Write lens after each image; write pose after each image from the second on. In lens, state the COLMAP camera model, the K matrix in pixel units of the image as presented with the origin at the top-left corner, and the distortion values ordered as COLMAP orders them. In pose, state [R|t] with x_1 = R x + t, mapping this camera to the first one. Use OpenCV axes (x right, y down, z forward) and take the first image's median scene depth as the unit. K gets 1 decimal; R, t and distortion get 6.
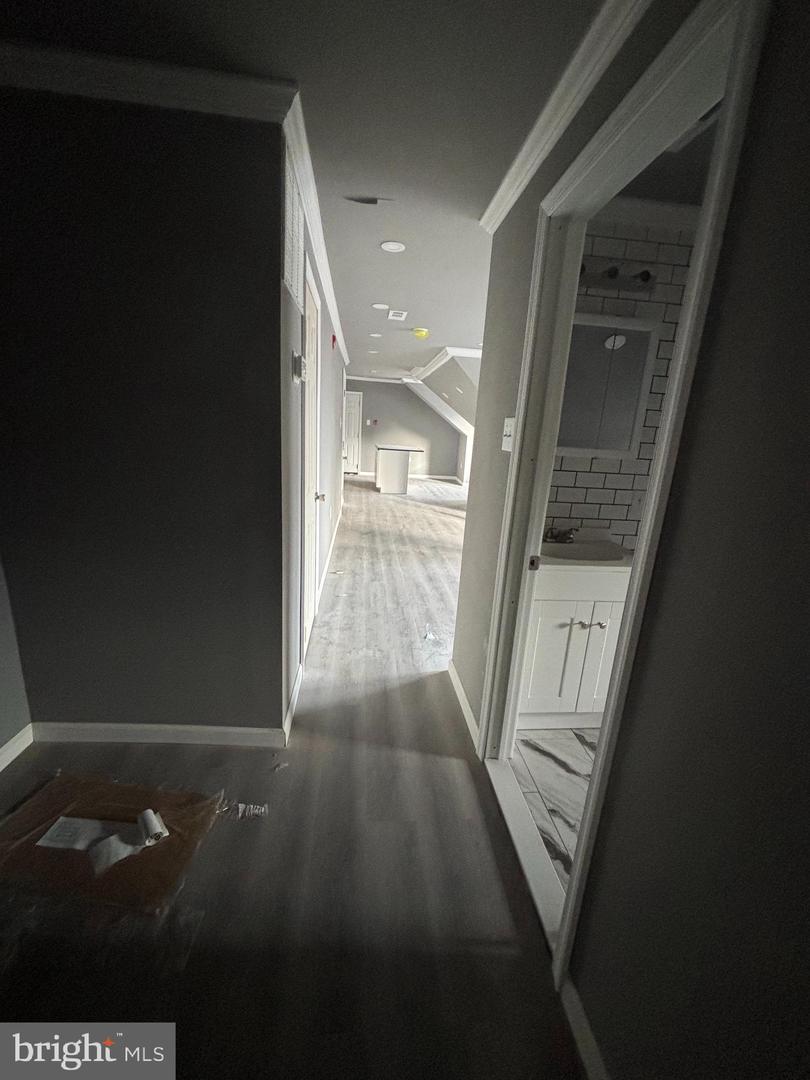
lens RADIAL K [[430.4, 0, 405.0], [0, 430.4, 540.0], [0, 0, 1]] dist [0.001999, 0.000479]
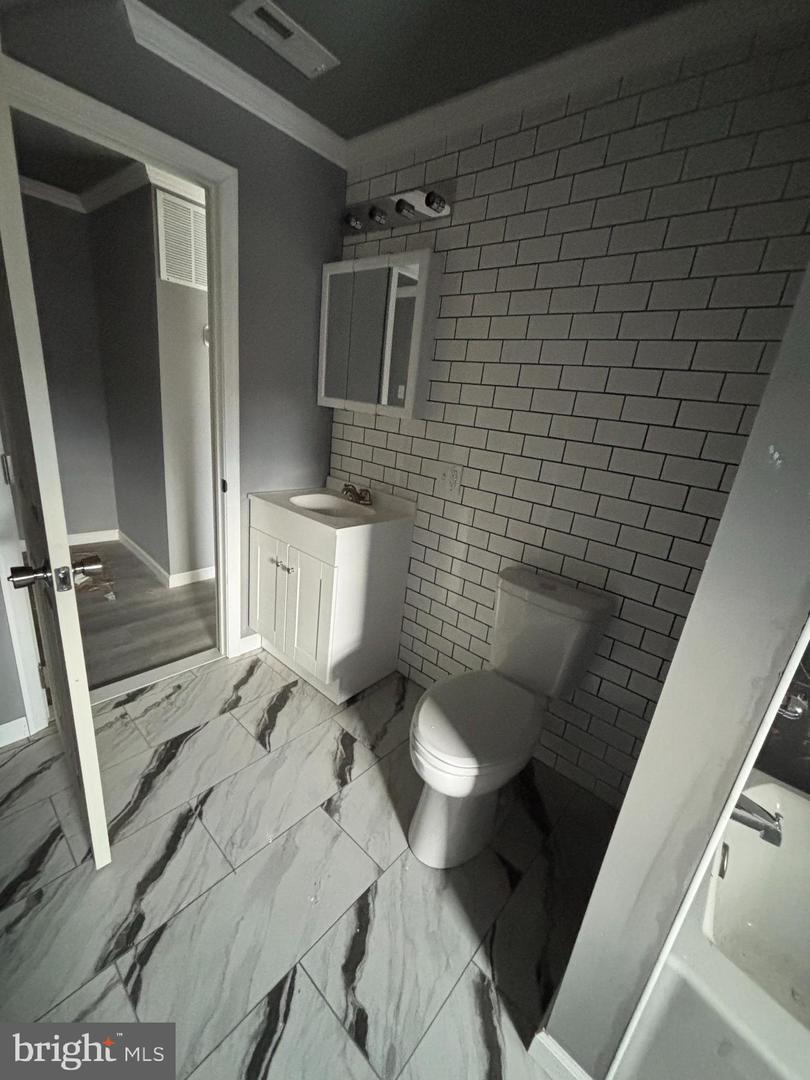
lens RADIAL K [[430.4, 0, 405.0], [0, 430.4, 540.0], [0, 0, 1]] dist [0.001999, 0.000479]
pose [[0.689222, 0.238215, -0.684270, 1.326988], [-0.251104, 0.964411, 0.082819, -0.022401], [0.679646, 0.114743, 0.724510, 0.447277]]
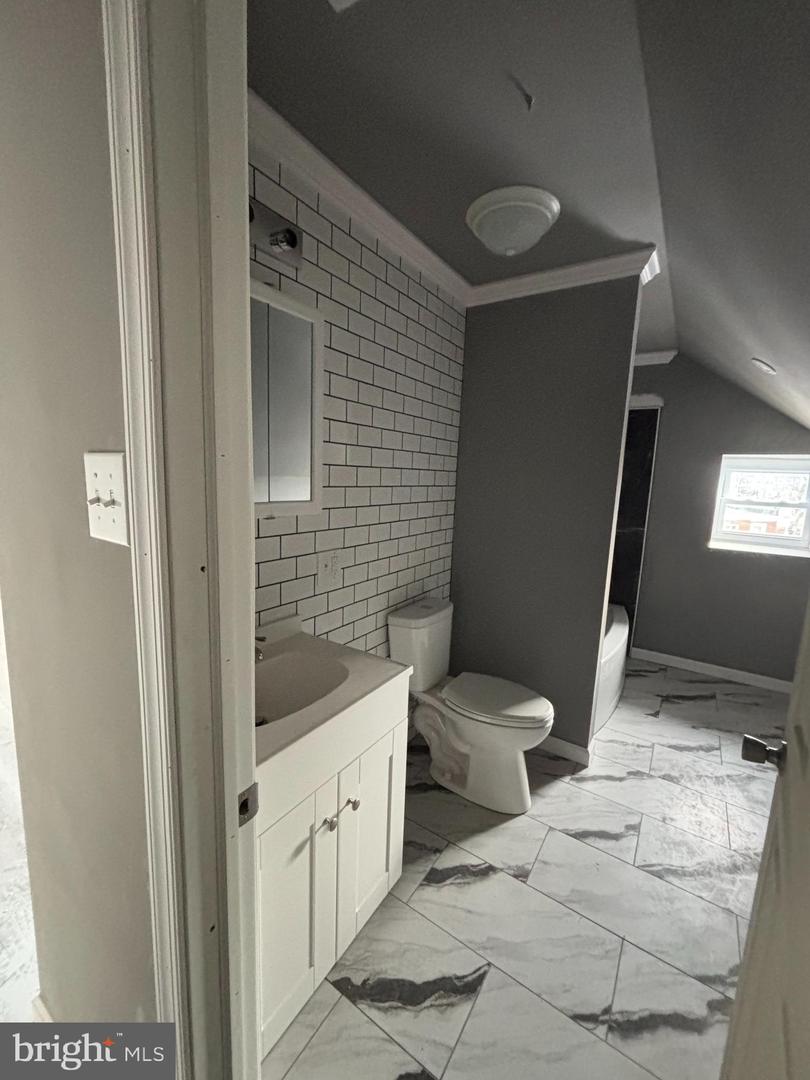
lens RADIAL K [[435.4, 0, 398.1], [0, 435.4, 537.7], [0, 0, 1]] dist [0.002777, 0.000321]
pose [[0.637229, -0.145399, 0.756834, 0.101281], [0.197424, 0.980070, 0.022062, -0.154509], [-0.744958, 0.135358, 0.653235, 0.522471]]
